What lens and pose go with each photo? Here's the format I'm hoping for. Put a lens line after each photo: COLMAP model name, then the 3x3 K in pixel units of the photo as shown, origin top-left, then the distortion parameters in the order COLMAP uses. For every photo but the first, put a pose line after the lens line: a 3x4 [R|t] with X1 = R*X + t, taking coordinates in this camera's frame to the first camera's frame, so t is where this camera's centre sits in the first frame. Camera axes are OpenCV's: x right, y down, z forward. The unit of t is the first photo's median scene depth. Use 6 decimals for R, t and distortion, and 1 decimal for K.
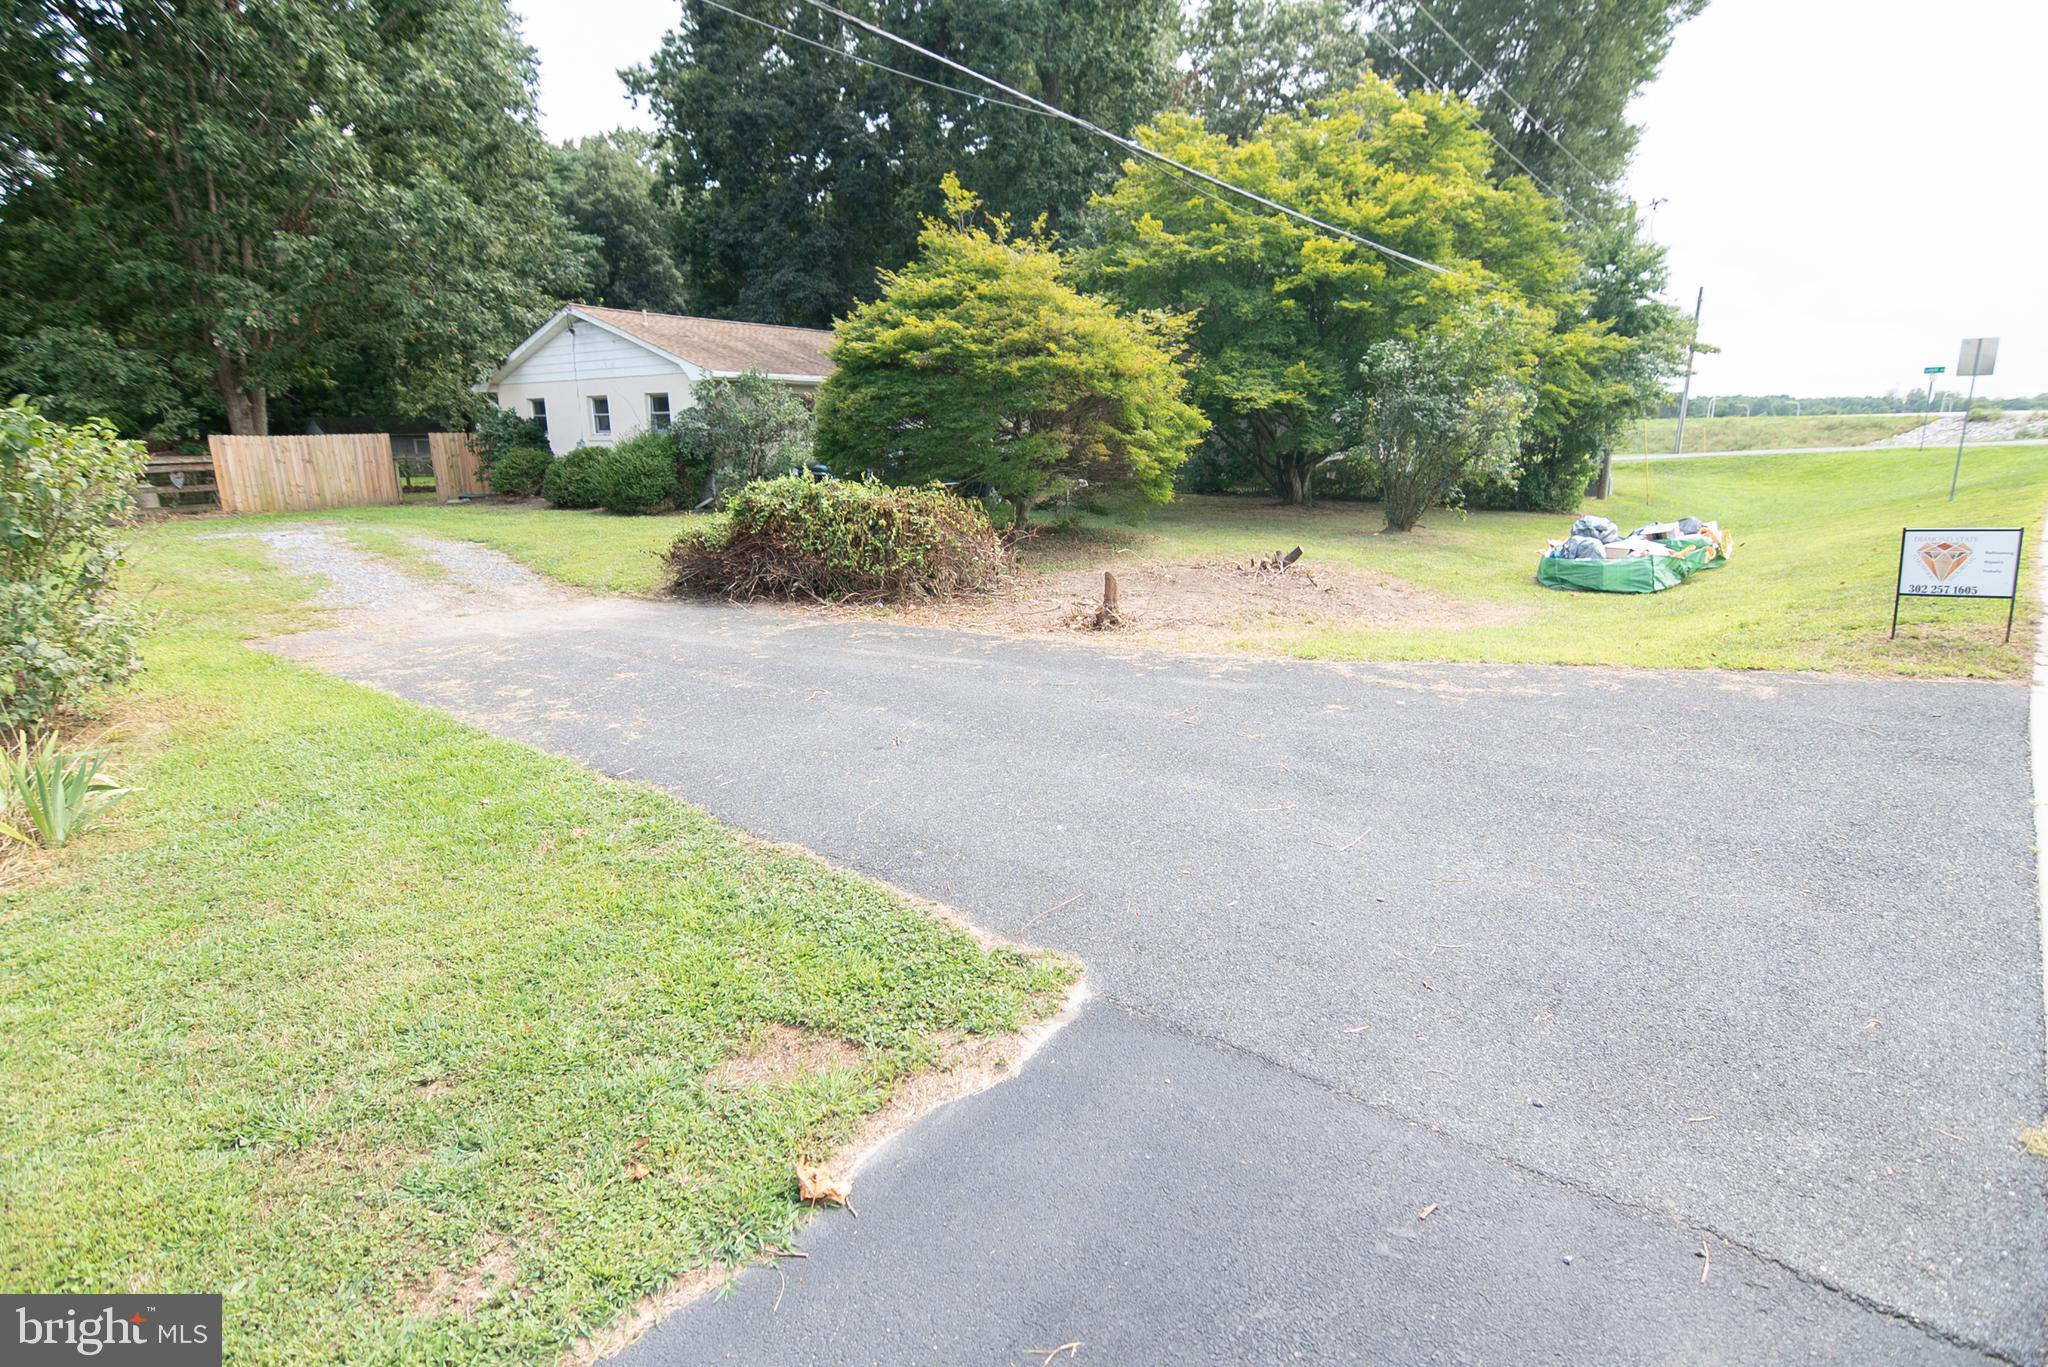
lens RADIAL K [[997.6, 0, 1031.8], [0, 997.6, 686.7], [0, 0, 1]] dist [-0.016013, -0.000533]
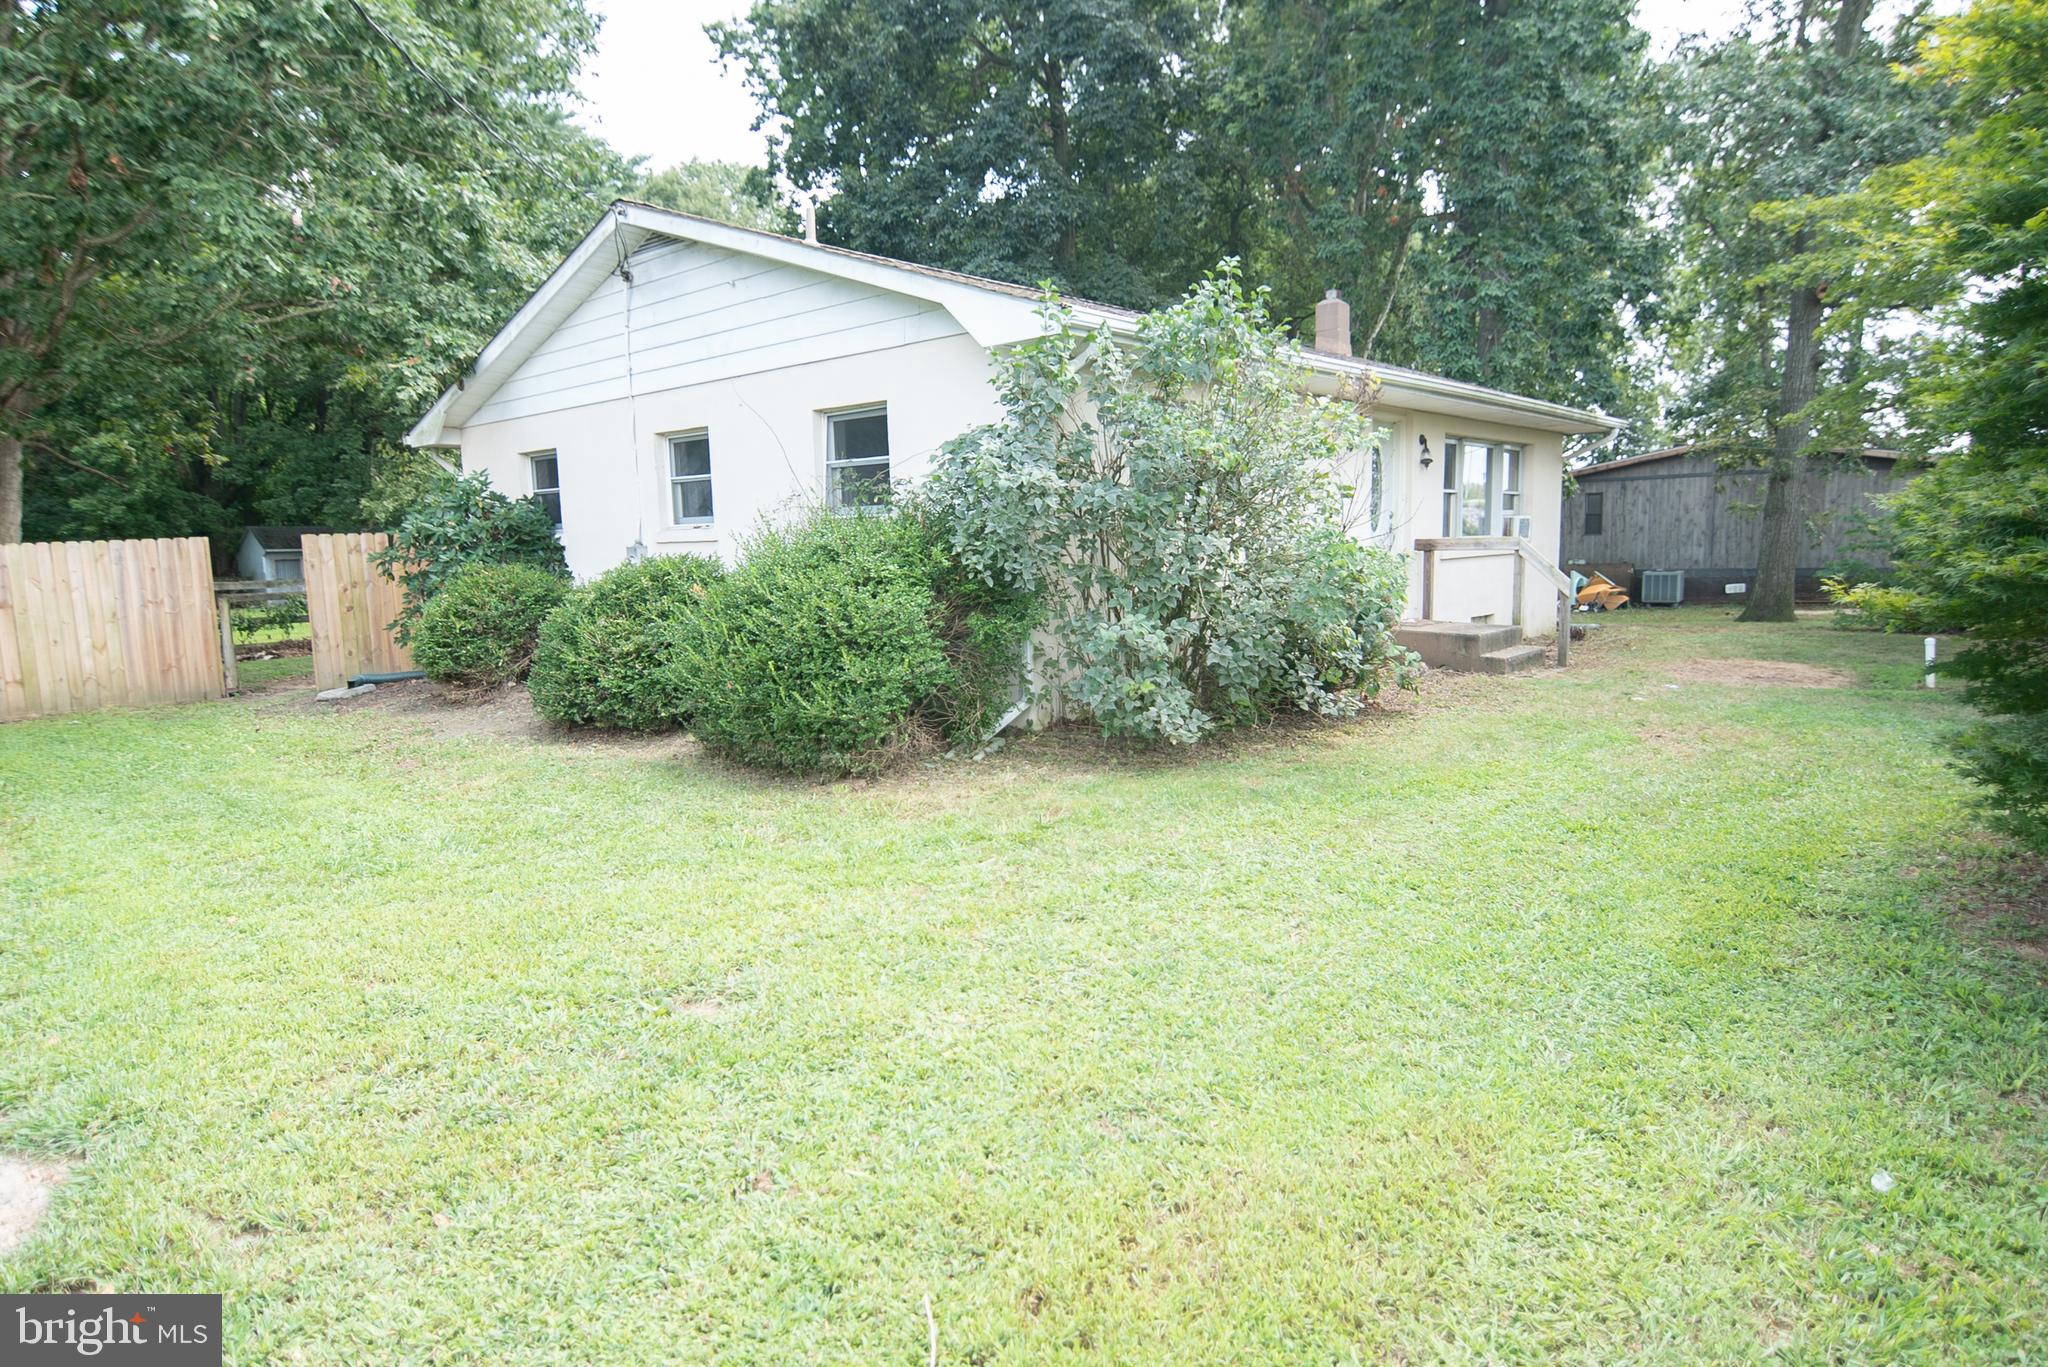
lens RADIAL K [[1149.5, 0, 1019.0], [0, 1149.5, 679.5], [0, 0, 1]] dist [-0.003067, -0.000503]
pose [[0.996056, -0.010025, -0.088155, -0.261269], [-0.001339, 0.991783, -0.127922, -0.134797], [0.088713, 0.127535, 0.987859, 0.564799]]
